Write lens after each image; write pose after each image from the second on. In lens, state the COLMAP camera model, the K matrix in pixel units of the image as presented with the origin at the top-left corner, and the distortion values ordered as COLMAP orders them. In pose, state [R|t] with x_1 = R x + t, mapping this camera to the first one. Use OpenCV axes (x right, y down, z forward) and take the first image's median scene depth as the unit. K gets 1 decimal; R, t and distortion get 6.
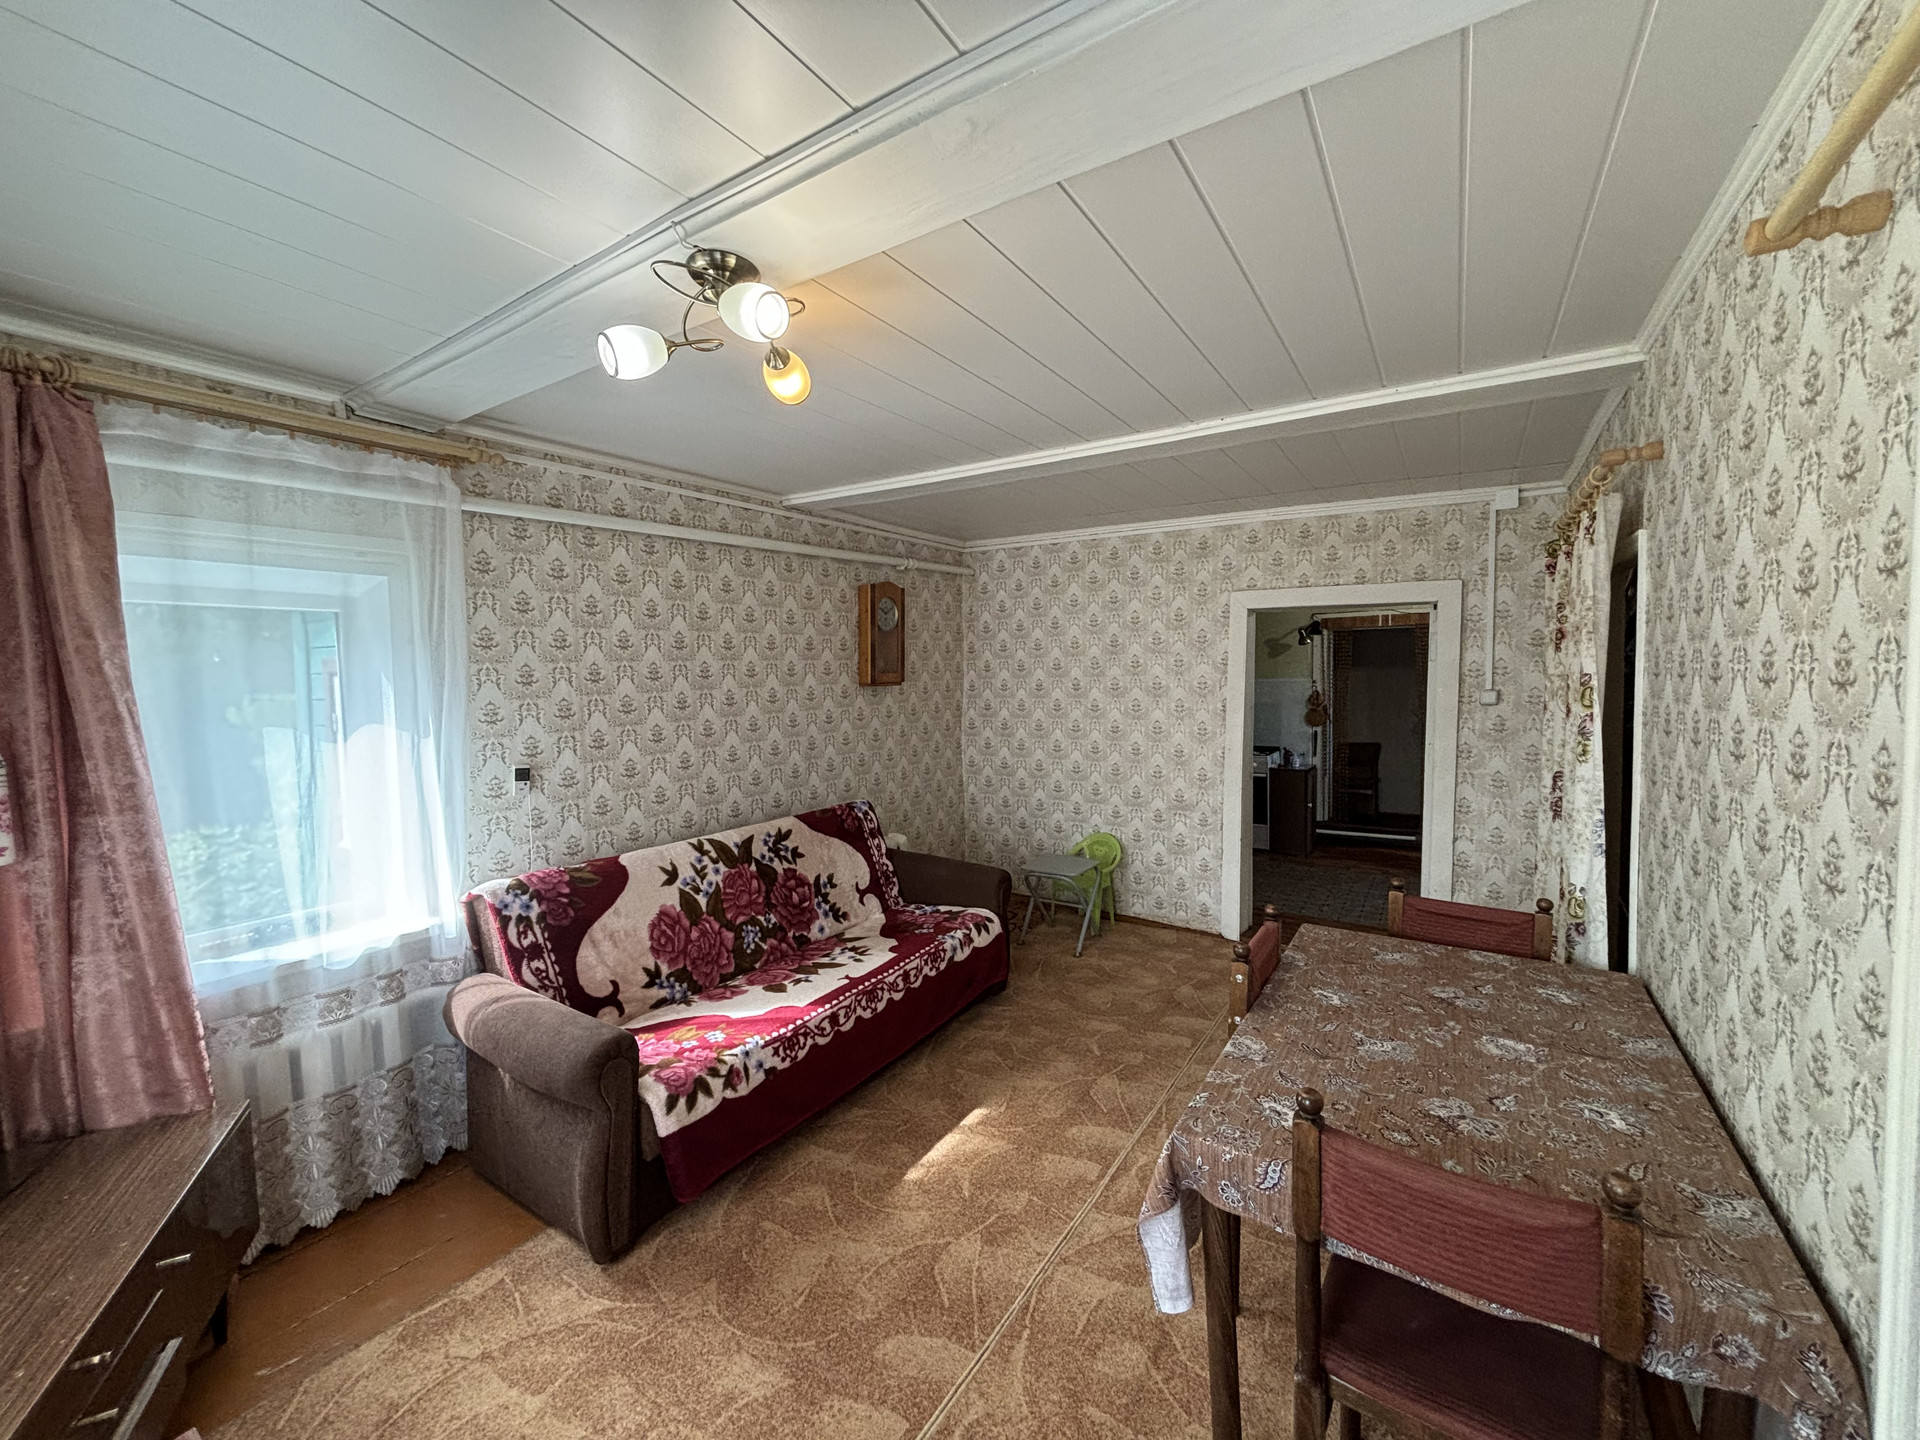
lens RADIAL K [[773.2, 0, 961.4], [0, 773.2, 713.7], [0, 0, 1]] dist [0.001078, -0.000701]
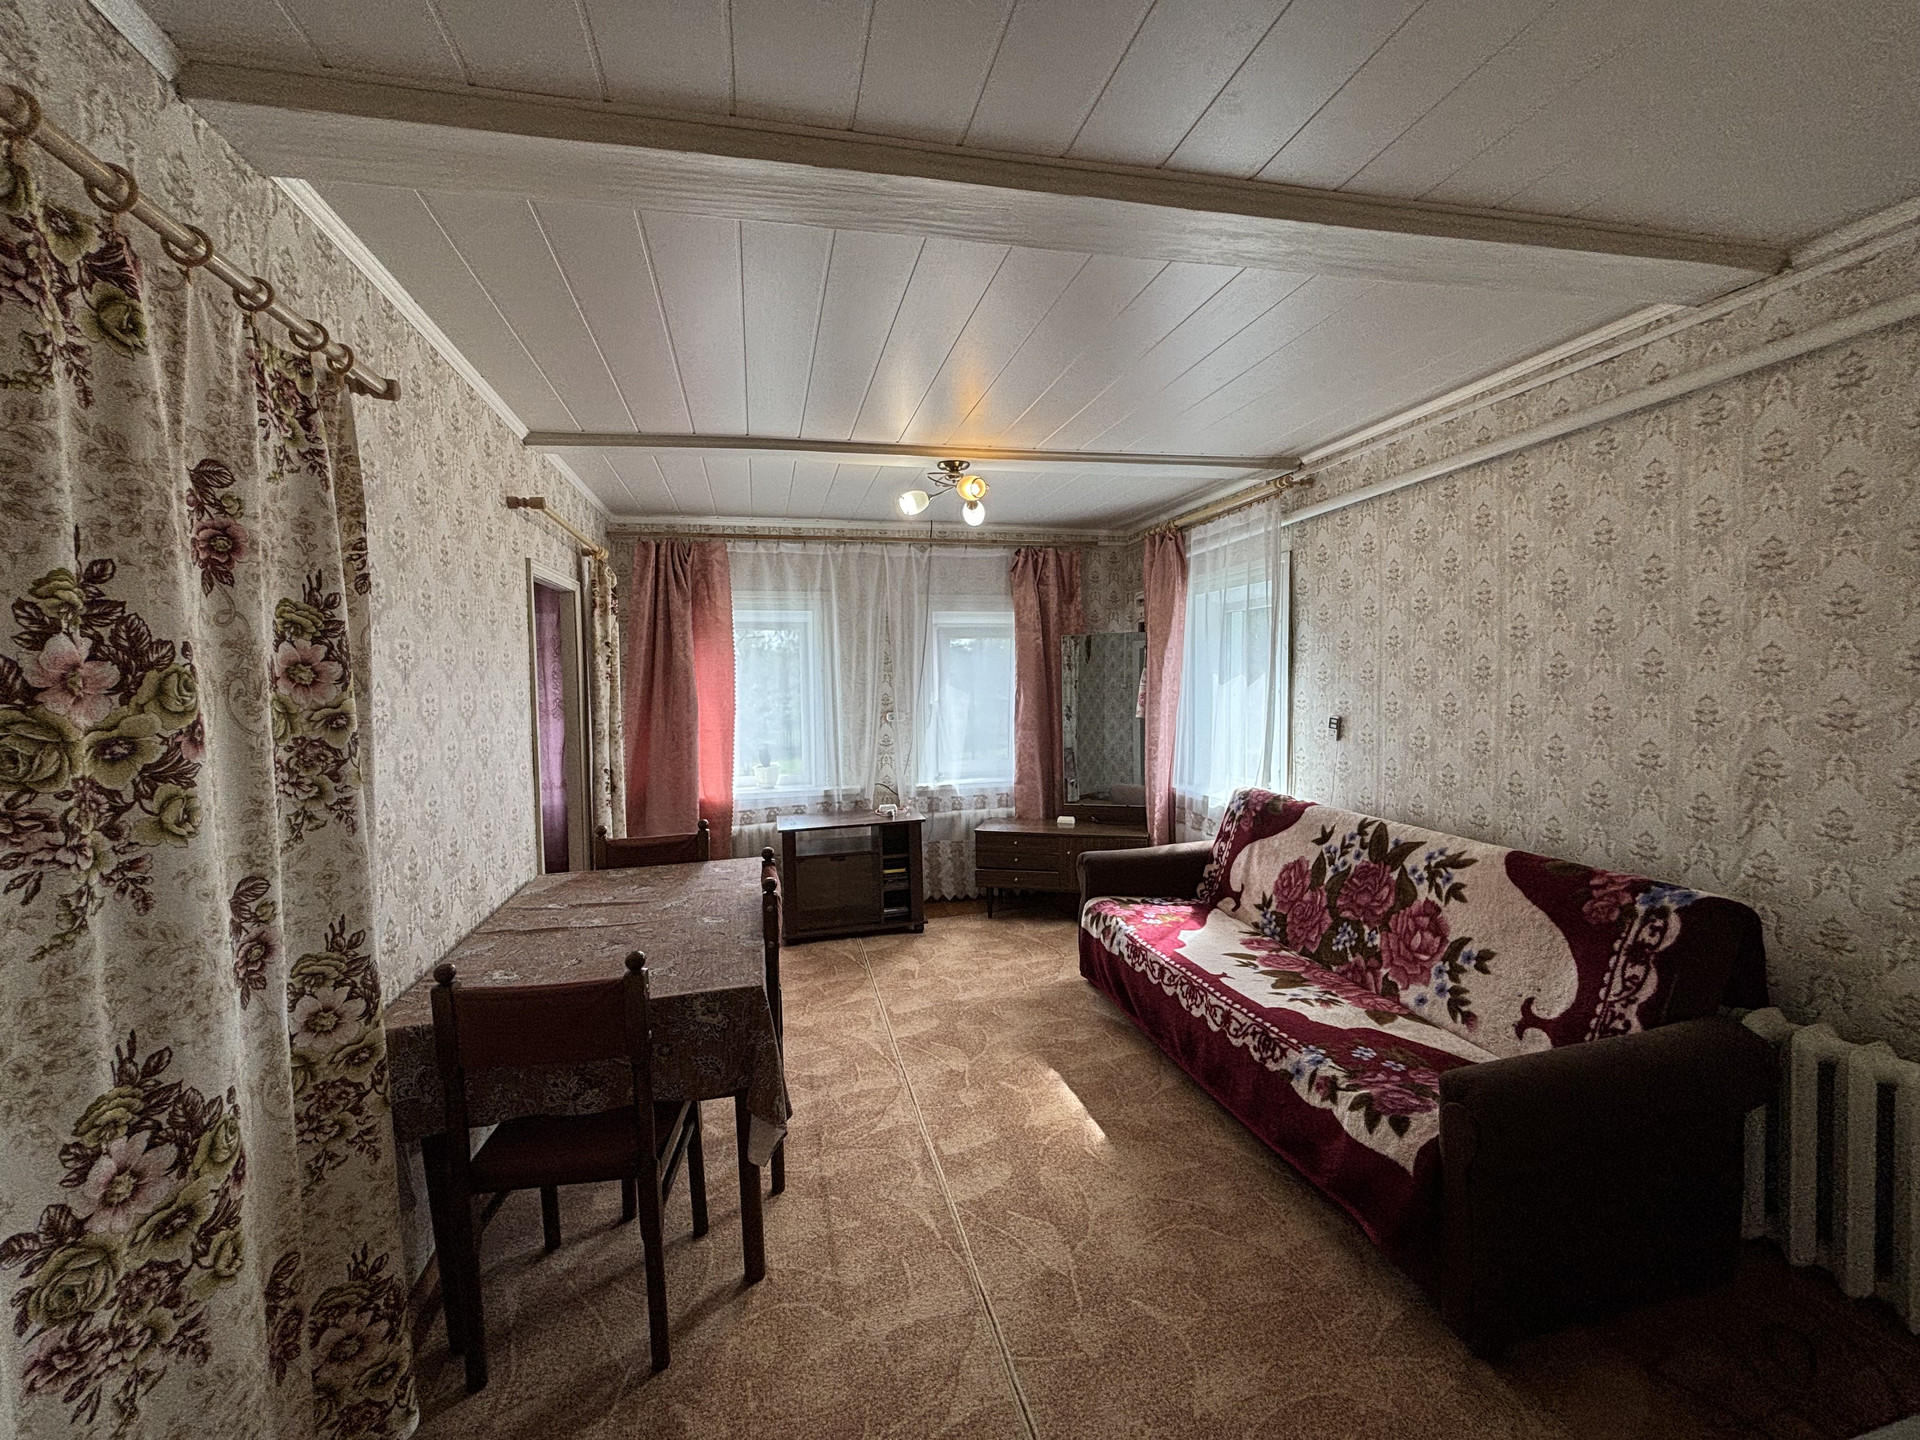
lens RADIAL K [[773.2, 0, 963.6], [0, 773.2, 709.4], [0, 0, 1]] dist [0.001078, -0.000701]
pose [[-0.675165, 0.064765, -0.734818, 0.649660], [-0.010562, 0.995188, 0.097417, -0.050069], [0.737591, 0.073534, -0.671232, 1.255040]]
